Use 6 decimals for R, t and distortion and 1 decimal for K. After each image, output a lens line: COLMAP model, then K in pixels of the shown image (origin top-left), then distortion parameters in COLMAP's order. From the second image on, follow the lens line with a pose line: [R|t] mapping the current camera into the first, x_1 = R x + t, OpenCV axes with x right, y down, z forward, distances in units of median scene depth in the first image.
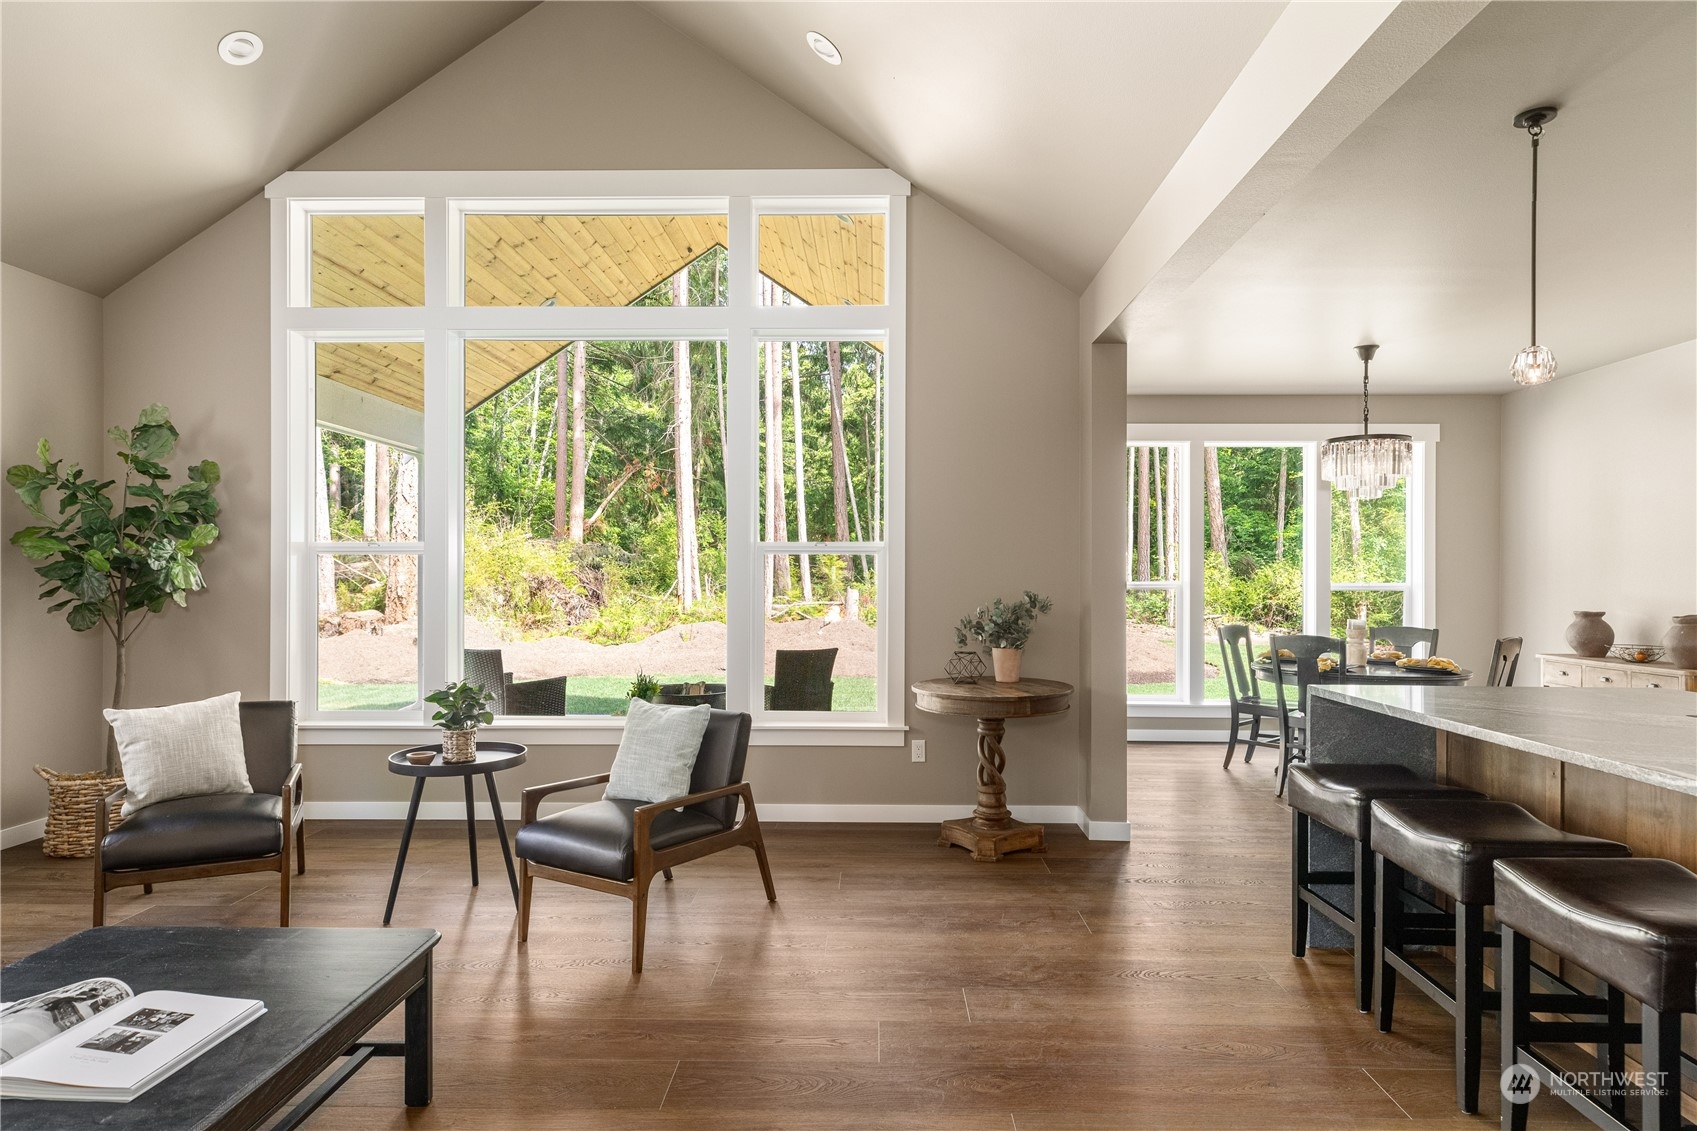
lens RADIAL K [[950.1, 0, 882.9], [0, 950.1, 577.9], [0, 0, 1]] dist [0.016040, -0.000225]
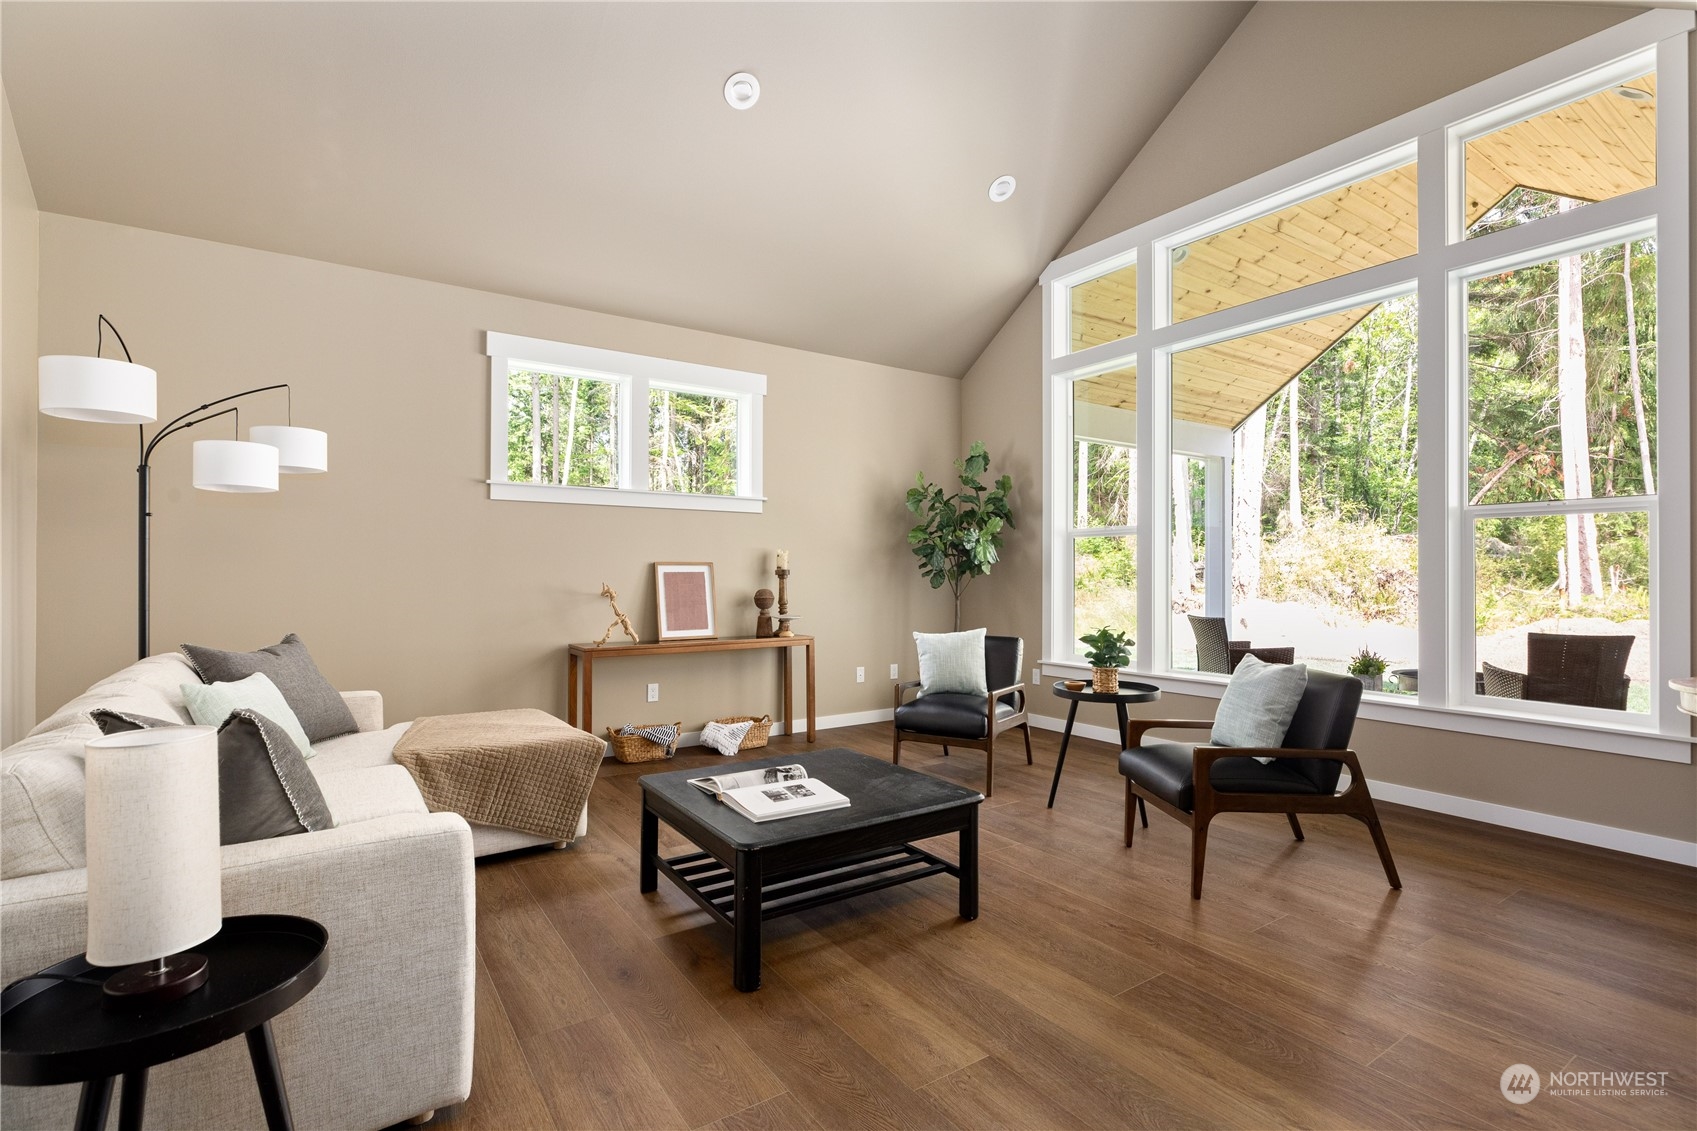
lens RADIAL K [[811.1, 0, 848.9], [0, 811.1, 568.7], [0, 0, 1]] dist [-0.000818, 0.000457]
pose [[0.571084, -0.006776, -0.820864, 0.219977], [0.000424, 0.999968, -0.007959, 0.037182], [0.820892, 0.004198, 0.571068, 0.119233]]
